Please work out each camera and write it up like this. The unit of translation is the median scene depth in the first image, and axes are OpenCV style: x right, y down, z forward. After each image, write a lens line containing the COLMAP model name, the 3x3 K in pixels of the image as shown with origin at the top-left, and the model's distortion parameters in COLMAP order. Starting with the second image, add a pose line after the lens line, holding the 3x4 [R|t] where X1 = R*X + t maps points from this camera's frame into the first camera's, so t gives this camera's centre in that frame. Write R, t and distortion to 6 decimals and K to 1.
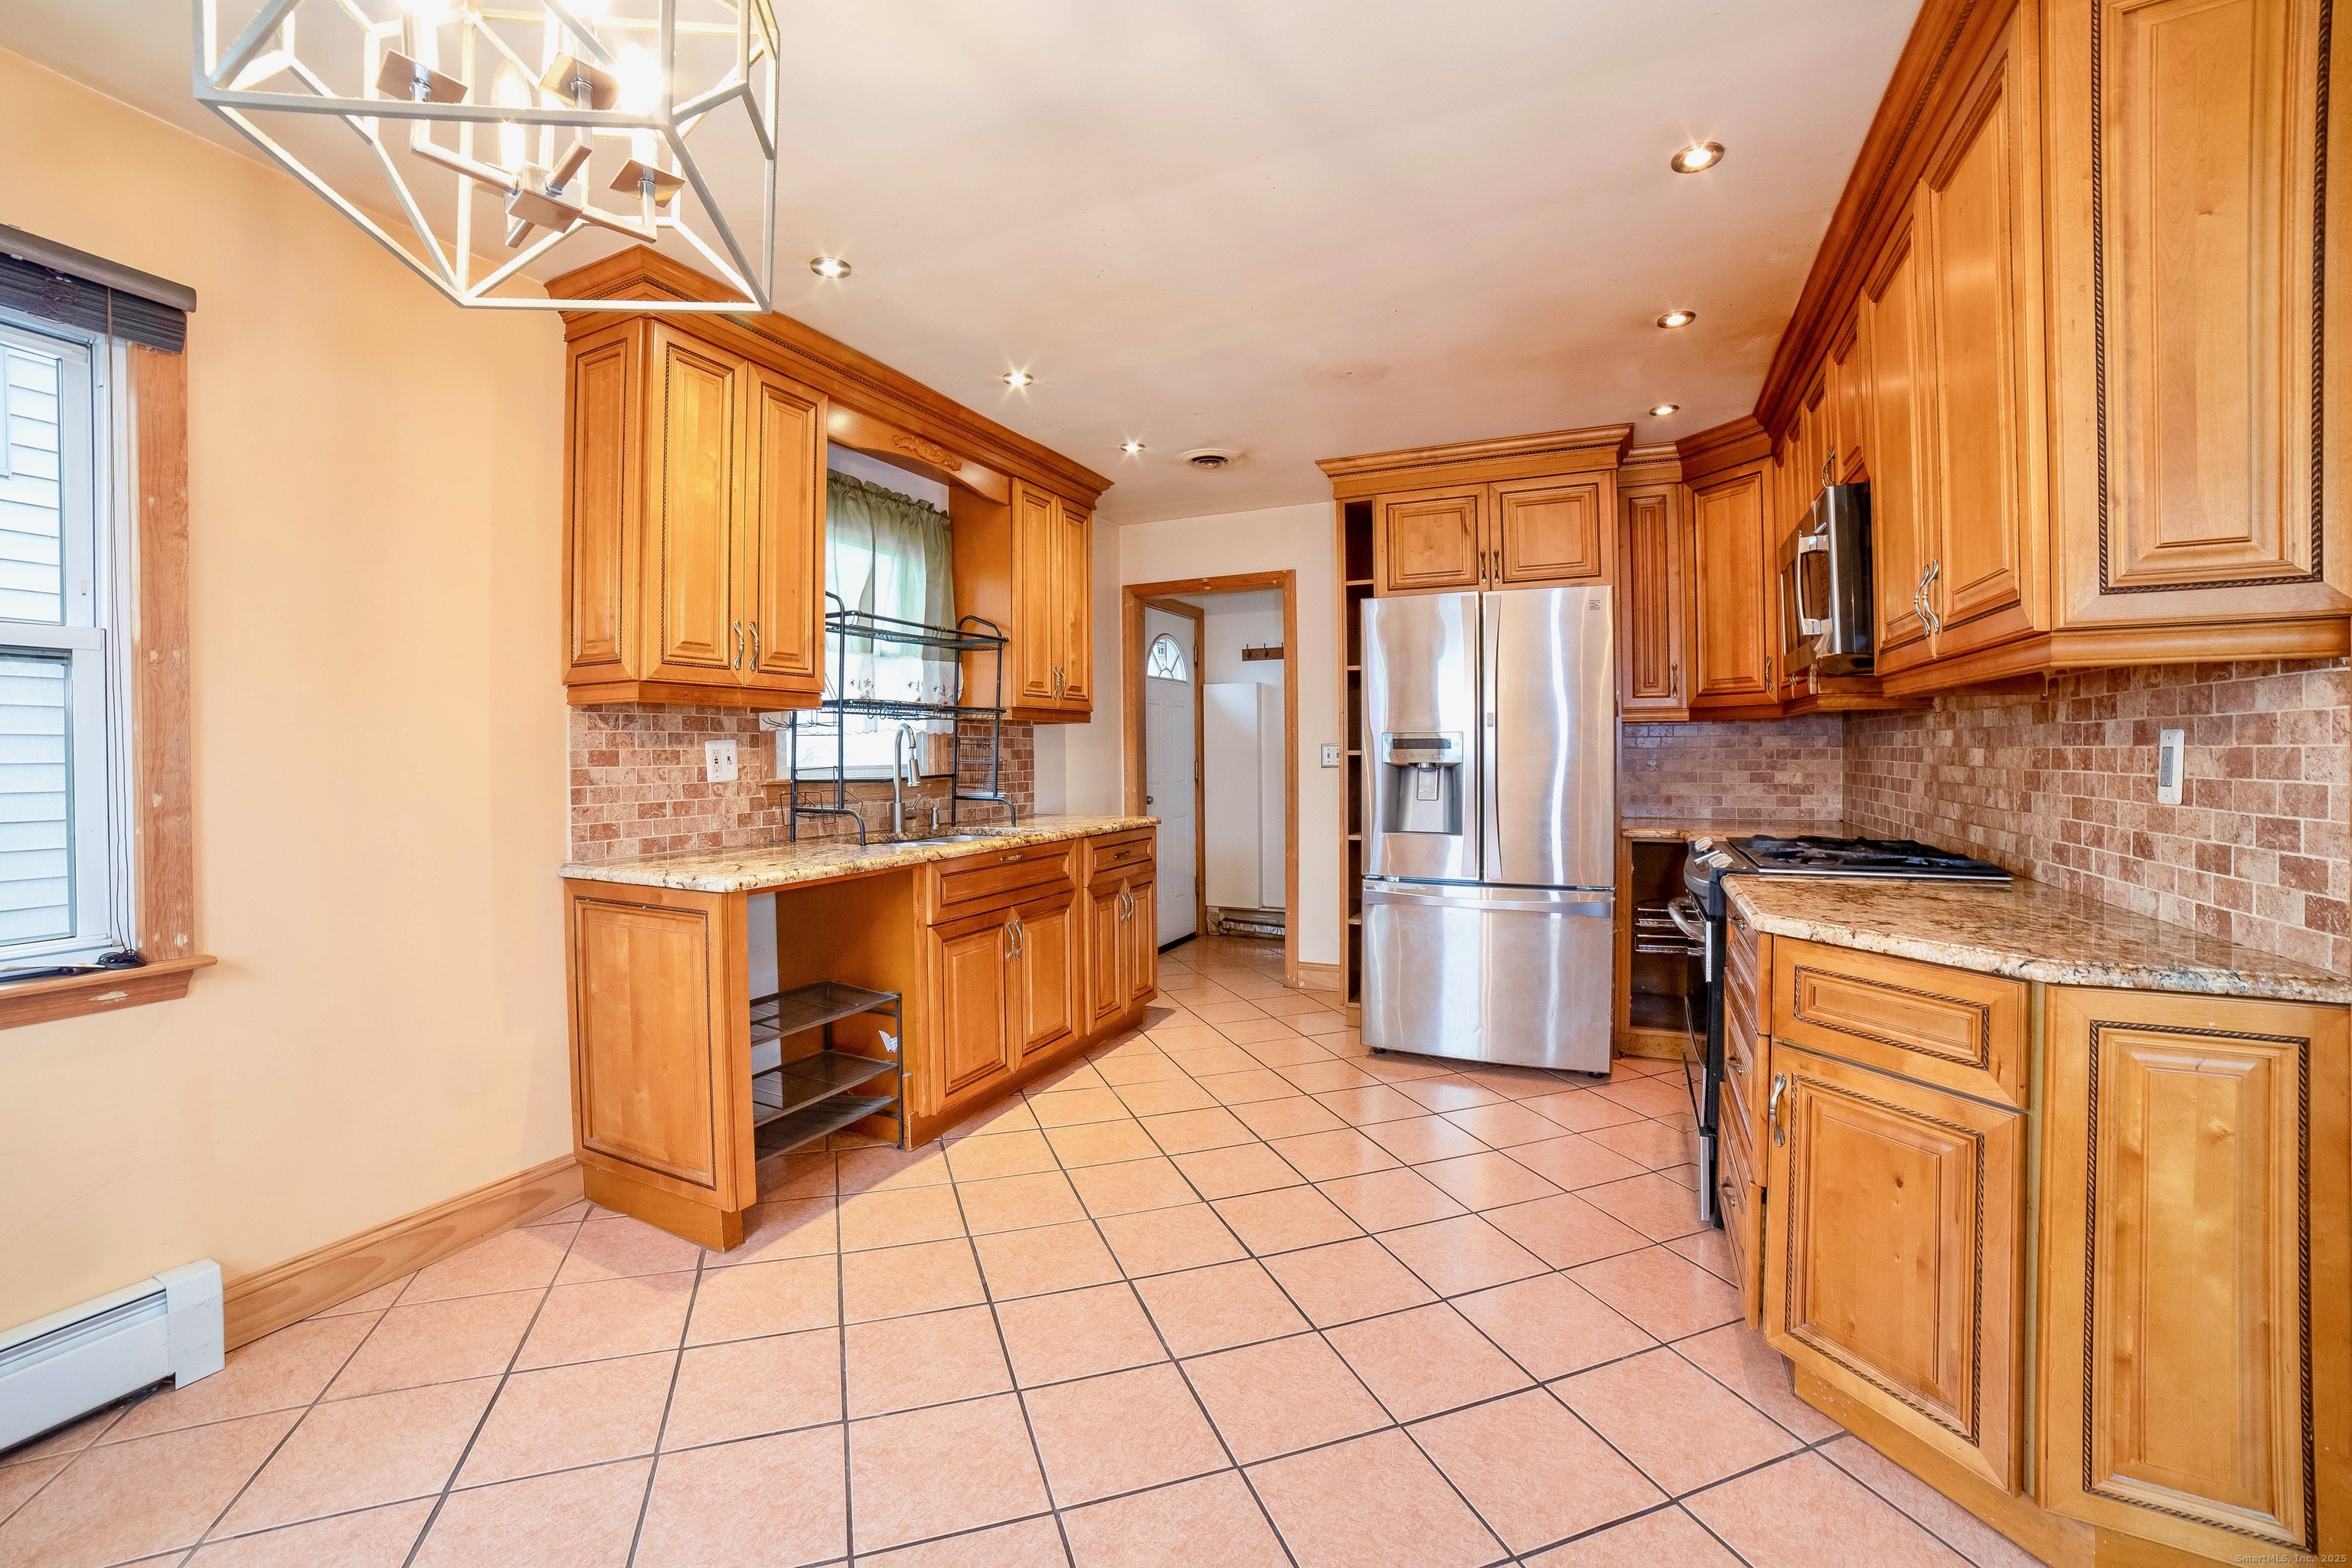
lens RADIAL K [[945.9, 0, 1175.2], [0, 945.9, 767.1], [0, 0, 1]] dist [-0.108665, 0.041027]
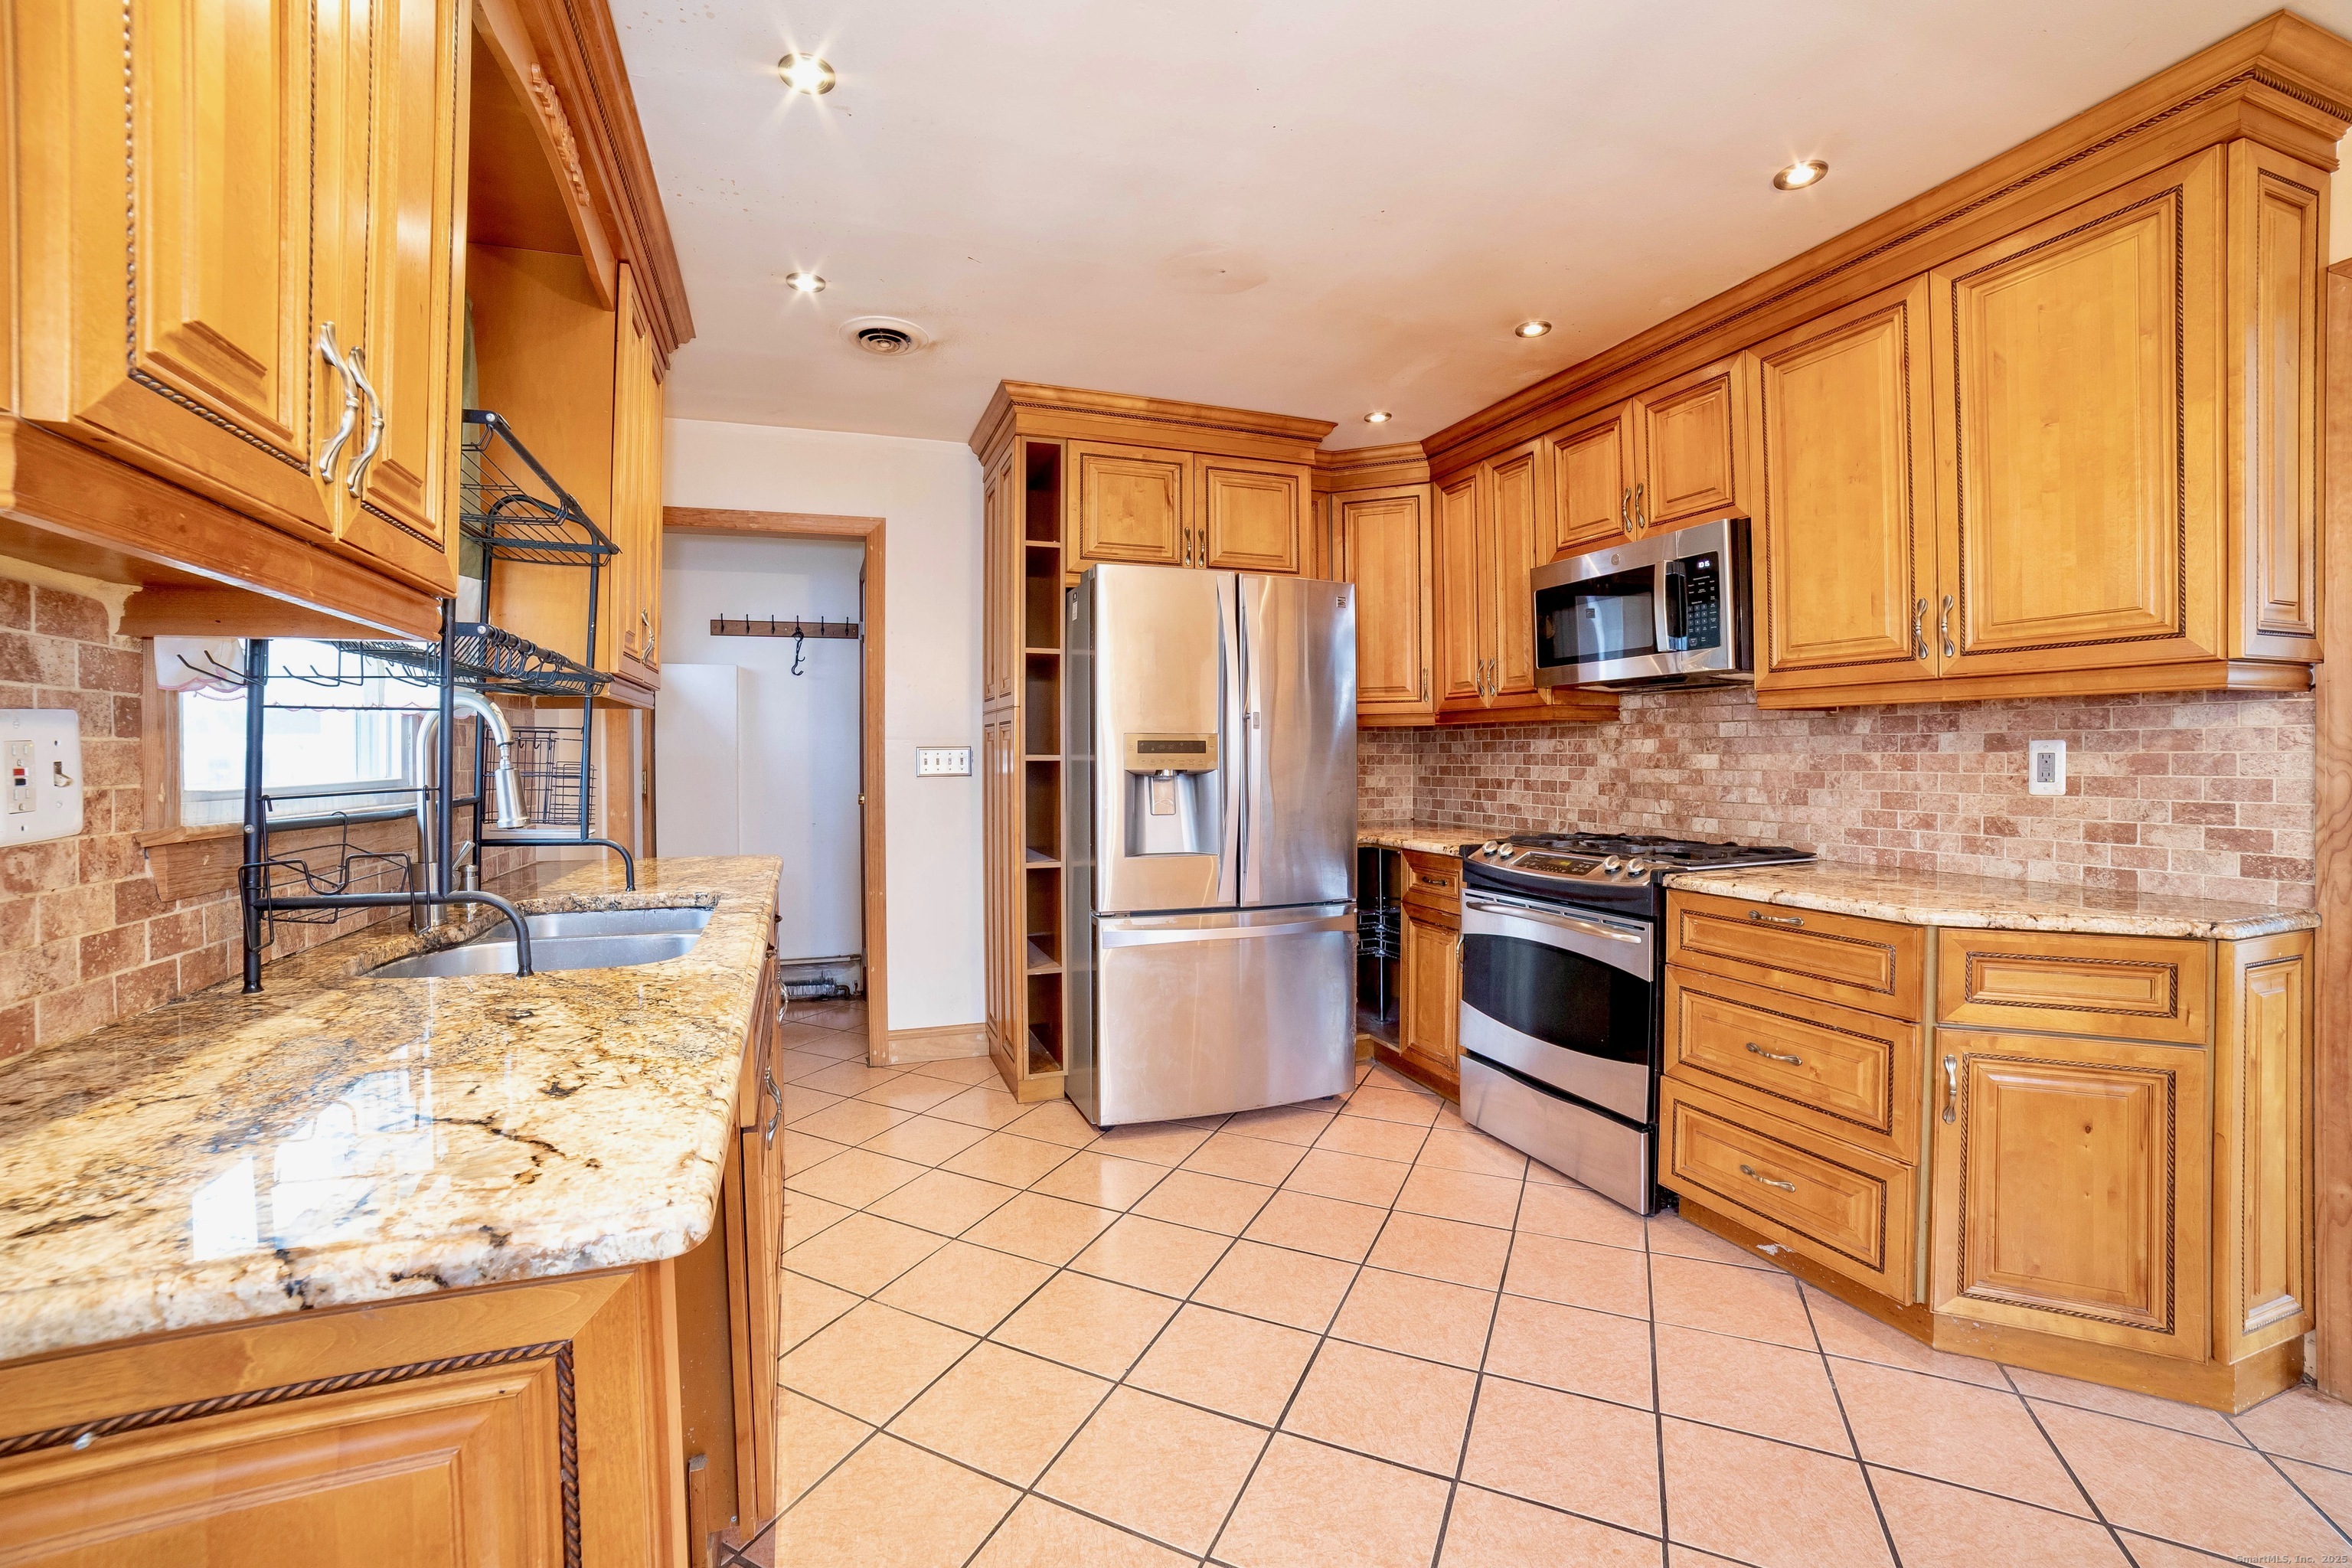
lens RADIAL K [[949.0, 0, 1150.9], [0, 949.0, 769.7], [0, 0, 1]] dist [-0.104008, 0.031680]
pose [[0.712881, -0.005901, 0.701260, -0.400707], [0.010161, 0.999947, -0.001915, -0.004236], [-0.701211, 0.008491, 0.712903, 0.493796]]
